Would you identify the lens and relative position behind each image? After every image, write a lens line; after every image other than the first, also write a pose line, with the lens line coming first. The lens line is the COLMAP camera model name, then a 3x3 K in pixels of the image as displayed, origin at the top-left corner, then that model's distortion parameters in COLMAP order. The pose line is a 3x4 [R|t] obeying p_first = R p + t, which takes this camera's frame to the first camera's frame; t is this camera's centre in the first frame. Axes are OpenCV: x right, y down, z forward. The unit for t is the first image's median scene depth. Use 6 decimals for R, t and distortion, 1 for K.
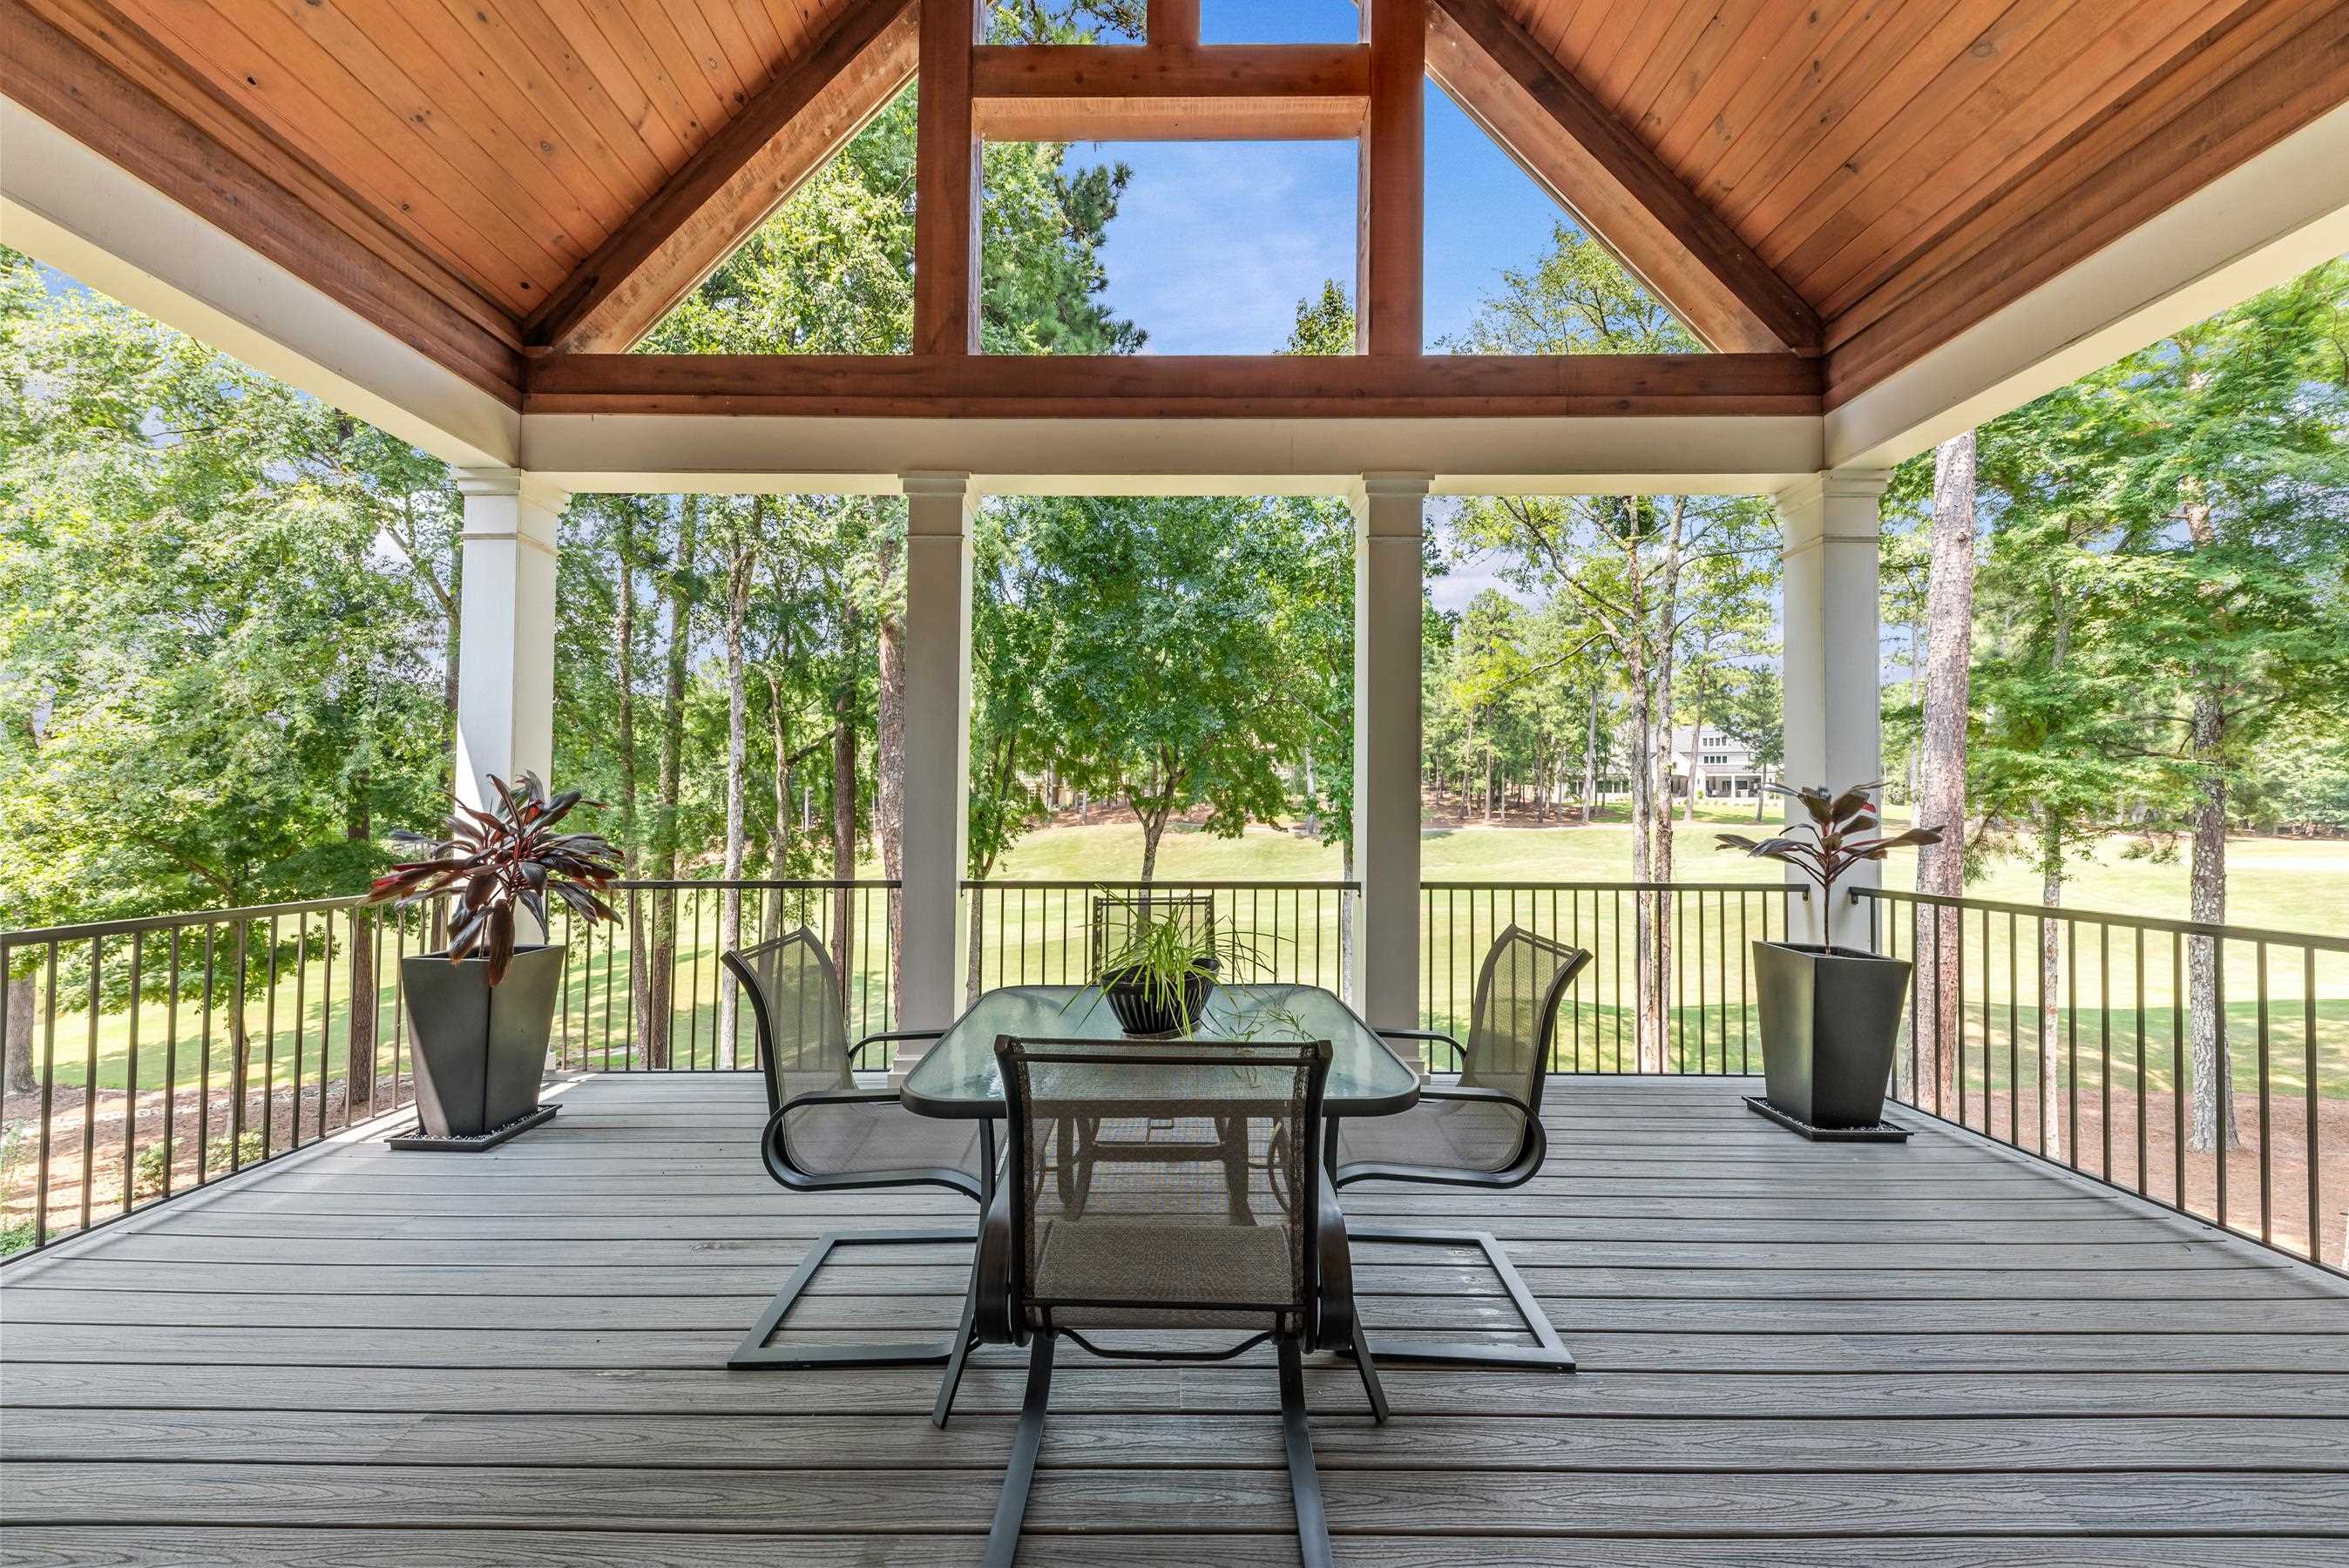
lens RADIAL K [[840.3, 0, 1164.3], [0, 840.3, 794.0], [0, 0, 1]] dist [-0.000235, -0.000204]
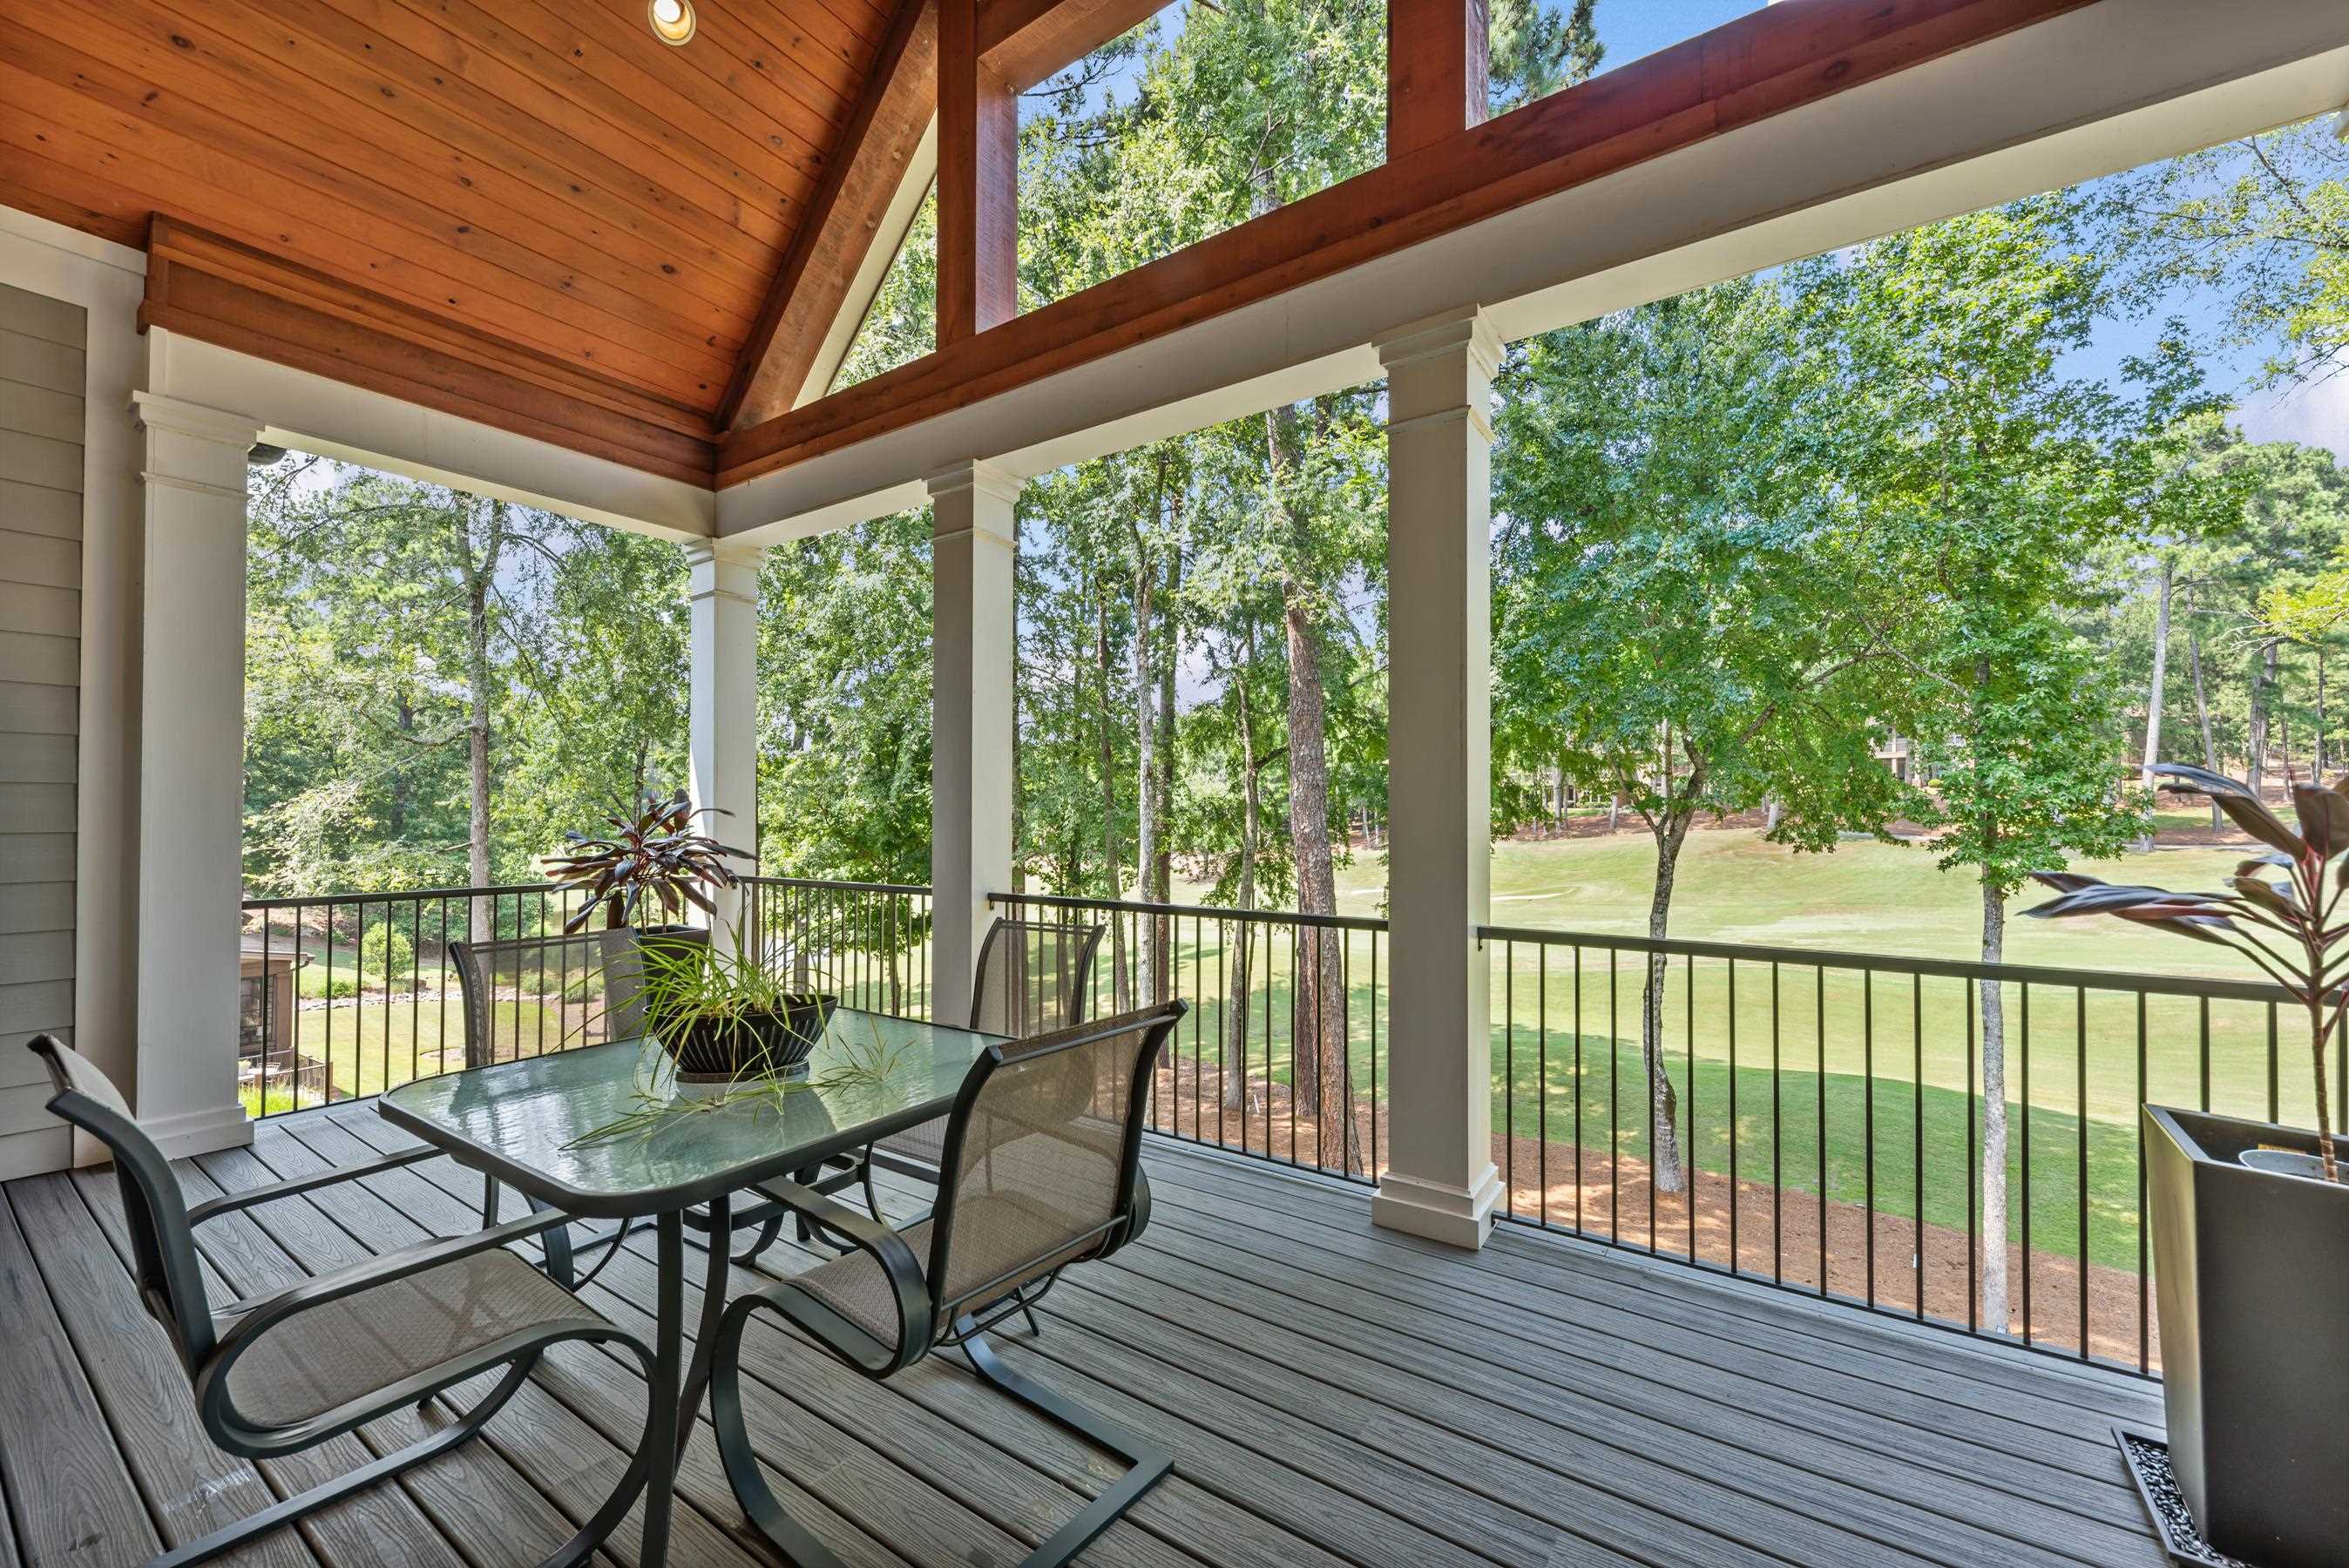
lens RADIAL K [[925.3, 0, 1173.0], [0, 925.3, 795.9], [0, 0, 1]] dist [0.018498, 0.000167]
pose [[0.819491, -0.010407, -0.572997, 0.130455], [0.011036, 0.999936, -0.002379, 0.000667], [0.572985, -0.004374, 0.819554, 0.062815]]
